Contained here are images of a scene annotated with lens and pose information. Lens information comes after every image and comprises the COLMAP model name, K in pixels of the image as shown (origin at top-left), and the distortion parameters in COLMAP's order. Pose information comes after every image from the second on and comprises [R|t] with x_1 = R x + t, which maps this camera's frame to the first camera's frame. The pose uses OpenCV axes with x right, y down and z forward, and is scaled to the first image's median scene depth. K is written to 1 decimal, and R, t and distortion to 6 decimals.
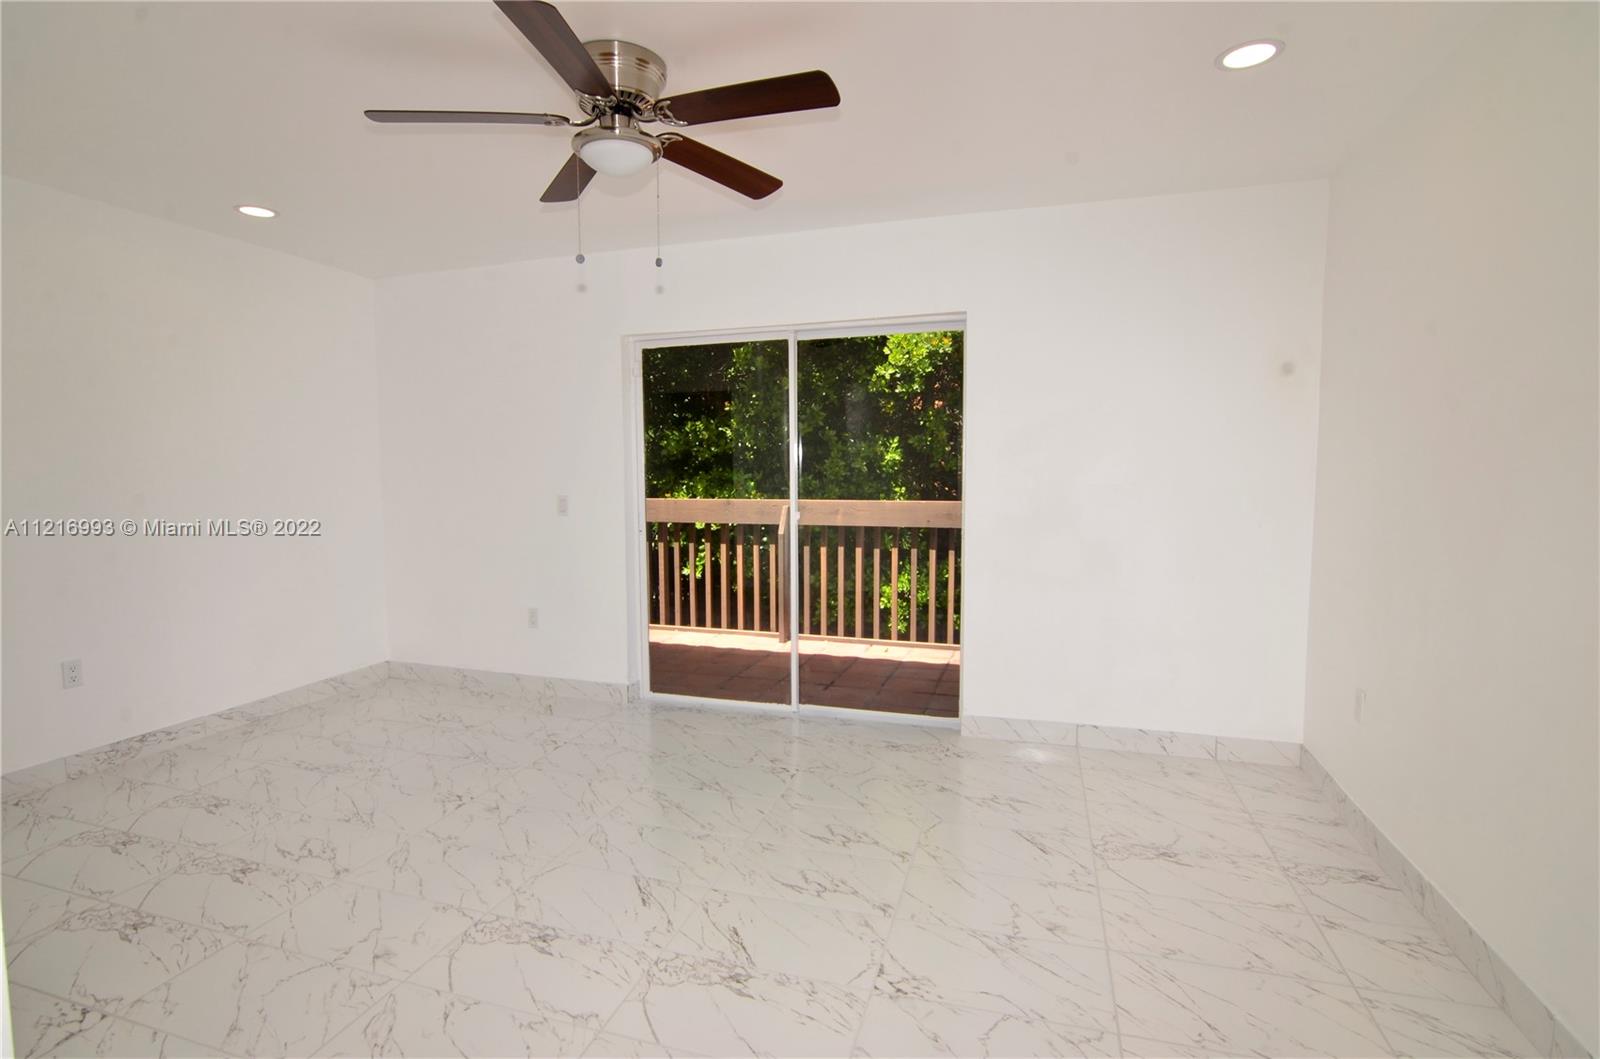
lens RADIAL K [[783.3, 0, 782.3], [0, 783.3, 523.6], [0, 0, 1]] dist [-0.025391, 0.000290]
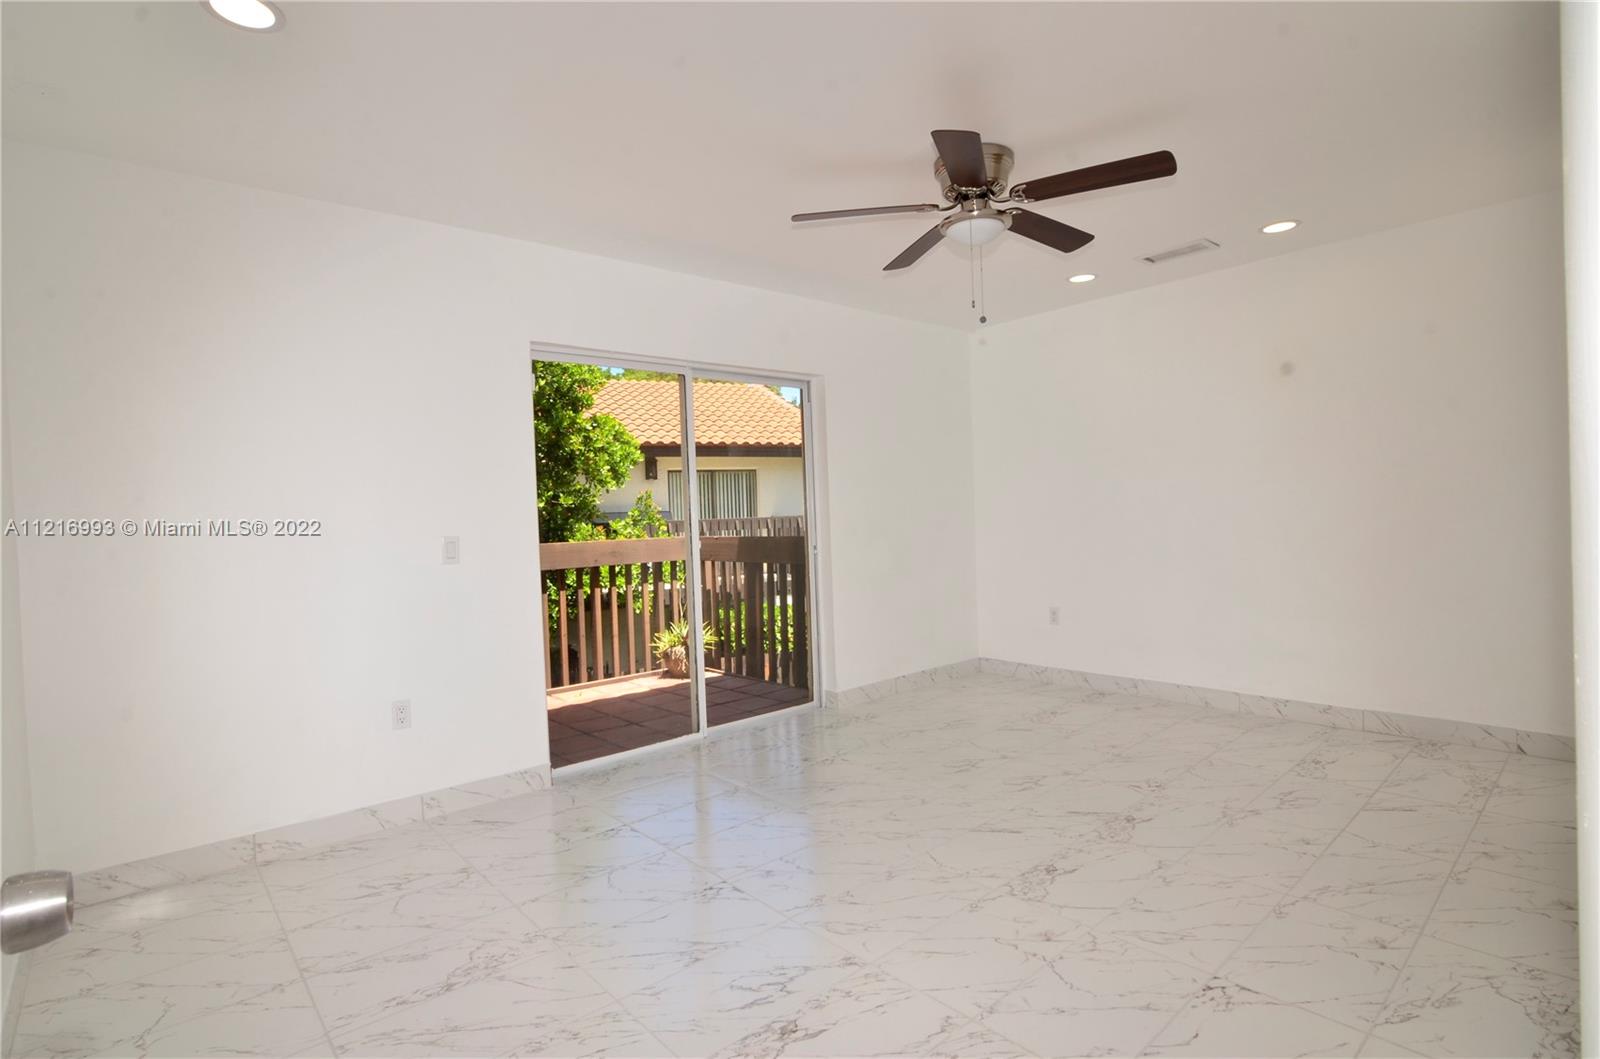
lens RADIAL K [[783.3, 0, 782.3], [0, 783.3, 523.6], [0, 0, 1]] dist [-0.025391, 0.000290]
pose [[0.511306, -0.021804, 0.859122, -0.740130], [0.093737, 0.995129, -0.030532, 0.003445], [-0.854271, 0.096143, 0.510859, 0.337181]]
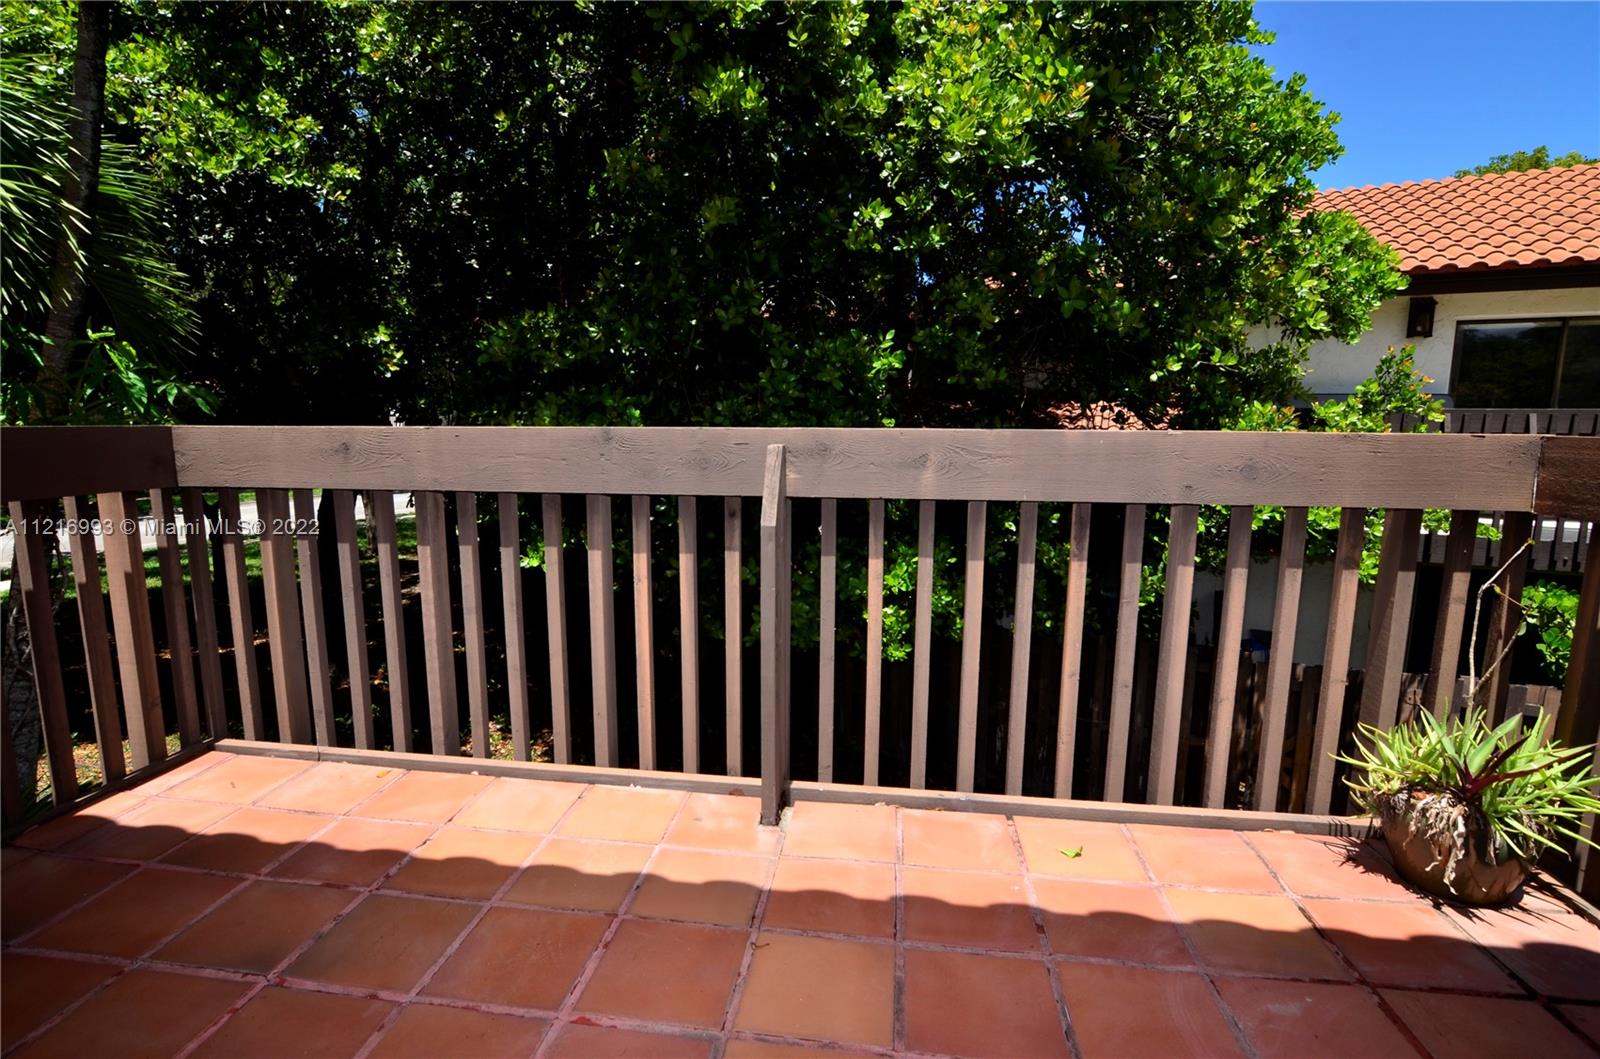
lens RADIAL K [[764.2, 0, 795.2], [0, 764.2, 529.1], [0, 0, 1]] dist [-0.017926, 0.000465]
pose [[0.981723, -0.018480, 0.189418, -0.071235], [0.003495, 0.996857, 0.079140, -0.015547], [-0.190285, -0.077032, 0.978702, 0.897340]]
